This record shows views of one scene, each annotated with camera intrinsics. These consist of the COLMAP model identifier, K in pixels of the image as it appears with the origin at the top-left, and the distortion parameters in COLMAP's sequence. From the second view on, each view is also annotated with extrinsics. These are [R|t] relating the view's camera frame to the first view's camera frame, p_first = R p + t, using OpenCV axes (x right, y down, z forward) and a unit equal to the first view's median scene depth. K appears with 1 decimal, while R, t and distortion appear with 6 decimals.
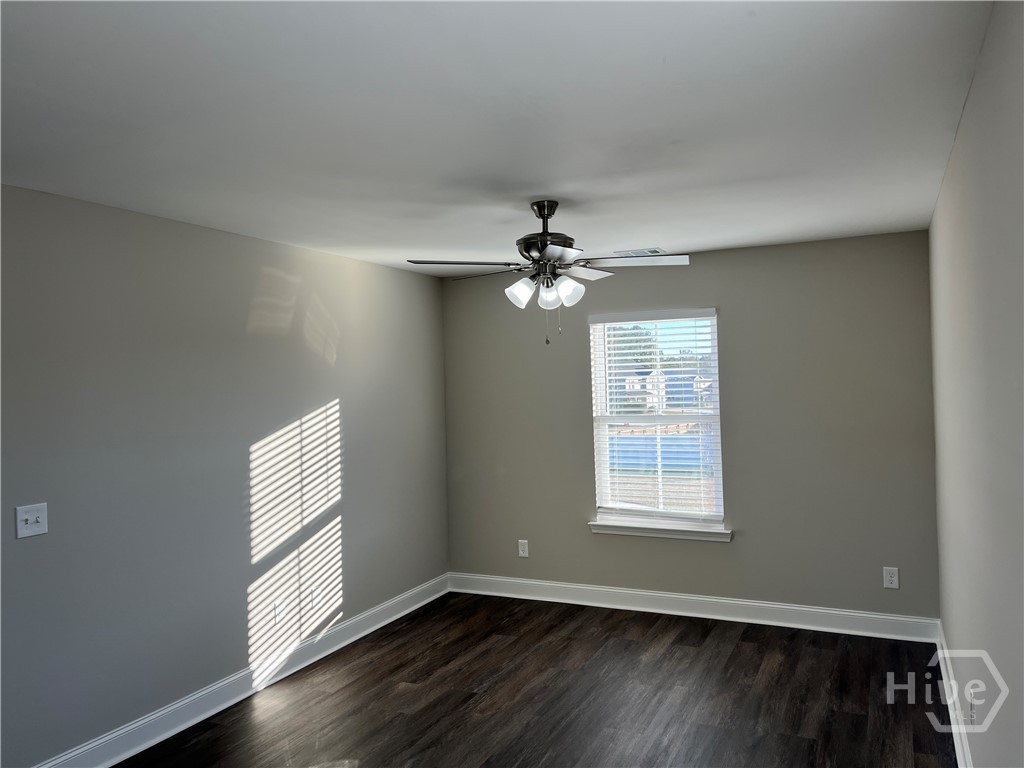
lens RADIAL K [[779.4, 0, 512.0], [0, 779.4, 384.0], [0, 0, 1]] dist [0.086415, -0.105604]
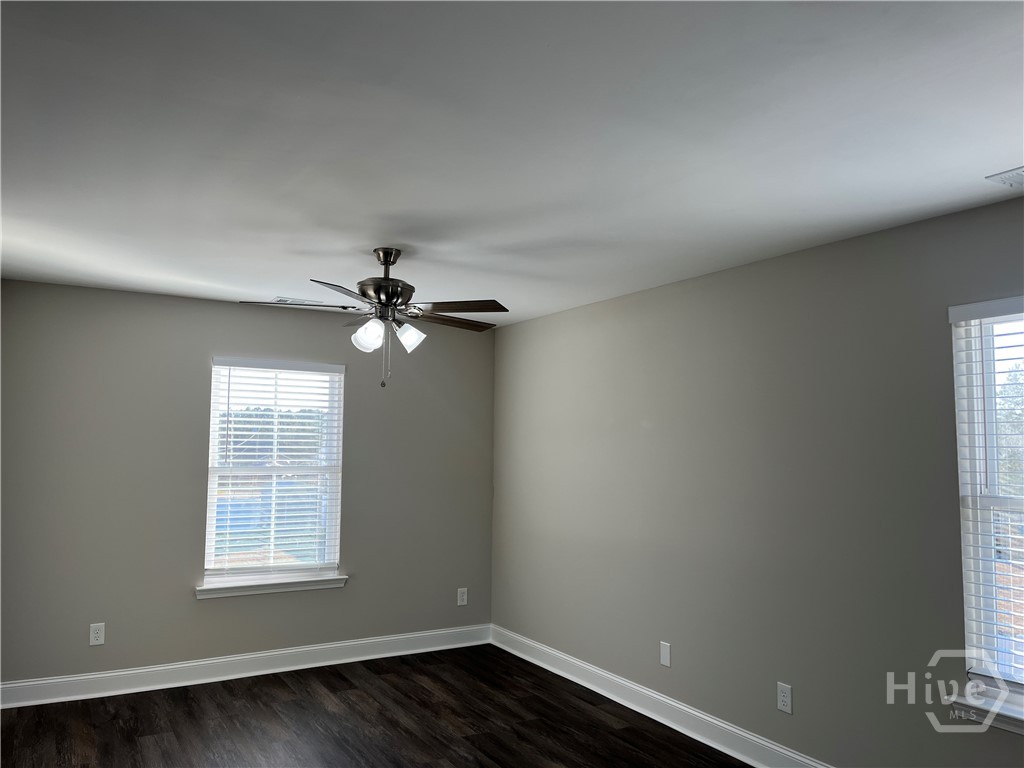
lens RADIAL K [[779.4, 0, 512.0], [0, 779.4, 384.0], [0, 0, 1]] dist [0.086415, -0.105604]
pose [[0.563237, 0.097299, 0.820547, -0.486783], [-0.025400, 0.994612, -0.100504, 0.030248], [-0.825905, 0.035765, 0.562674, 0.207350]]
